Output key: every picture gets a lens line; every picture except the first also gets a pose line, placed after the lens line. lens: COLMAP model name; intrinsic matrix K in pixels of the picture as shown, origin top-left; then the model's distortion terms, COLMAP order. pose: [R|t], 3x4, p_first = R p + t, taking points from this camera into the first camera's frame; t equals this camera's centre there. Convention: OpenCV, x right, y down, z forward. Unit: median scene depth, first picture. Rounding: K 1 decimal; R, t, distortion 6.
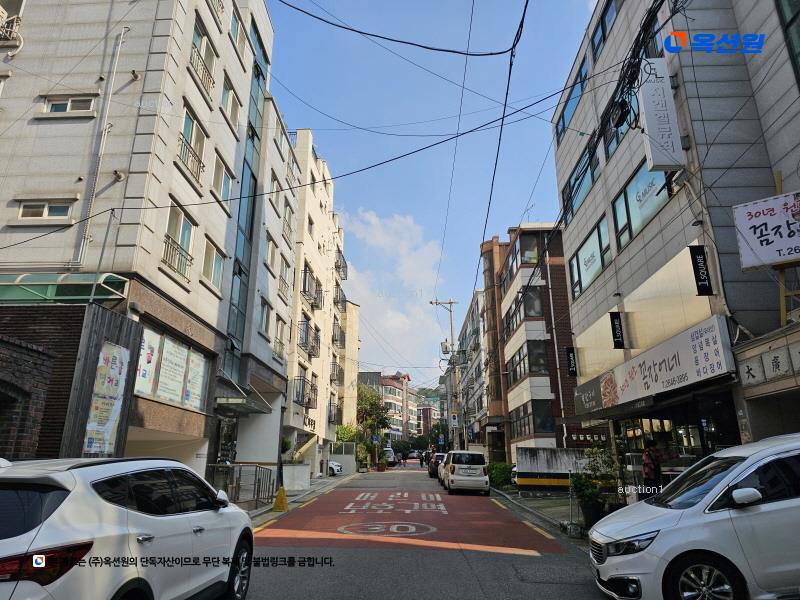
lens RADIAL K [[537.3, 0, 386.1], [0, 537.3, 294.1], [0, 0, 1]] dist [0.084369, -0.079499]
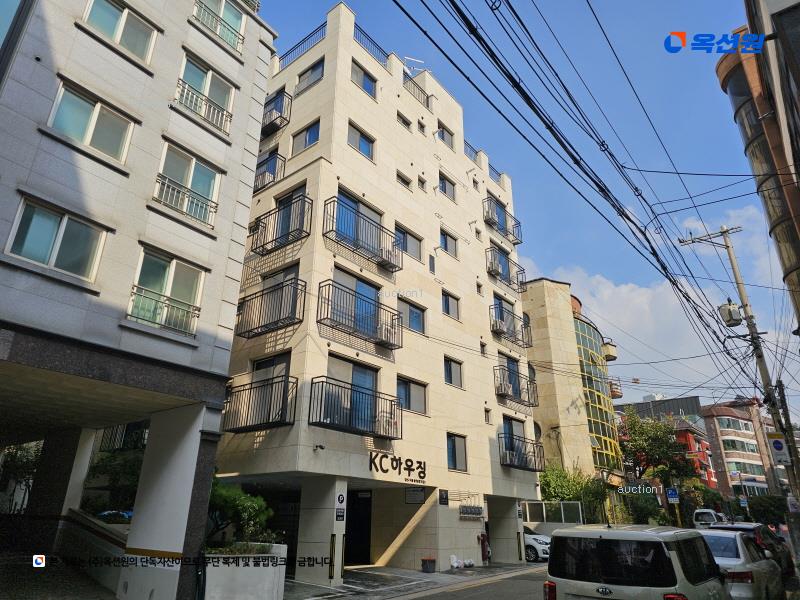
lens RADIAL K [[537.3, 0, 386.1], [0, 537.3, 294.1], [0, 0, 1]] dist [0.084369, -0.079499]
pose [[0.817631, -0.224242, -0.530278, 0.141866], [0.171745, 0.974096, -0.147110, 0.116126], [0.549529, 0.029209, 0.834964, 0.417164]]
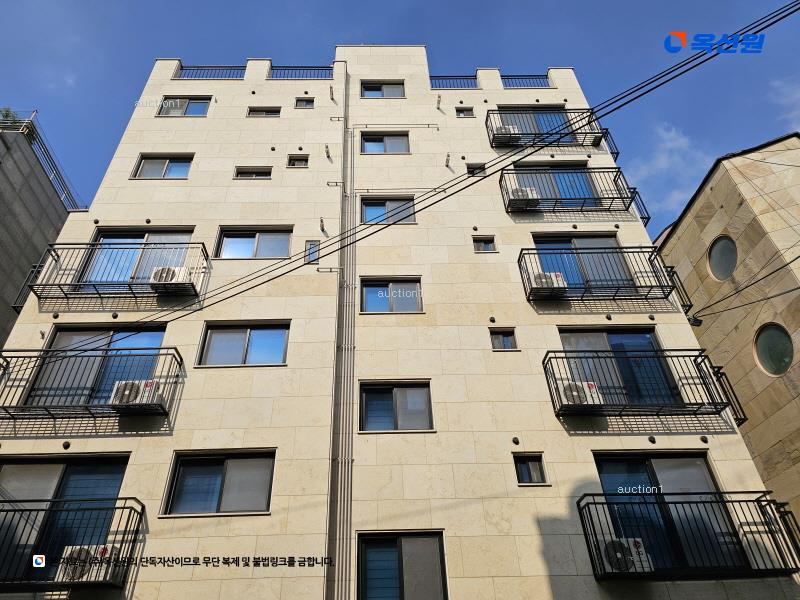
lens RADIAL K [[537.3, 0, 386.1], [0, 537.3, 294.1], [0, 0, 1]] dist [0.084369, -0.079499]
pose [[0.091973, -0.631000, -0.770312, 0.141809], [0.336827, 0.747704, -0.572264, 0.240354], [0.937064, -0.206829, 0.281307, 0.844179]]
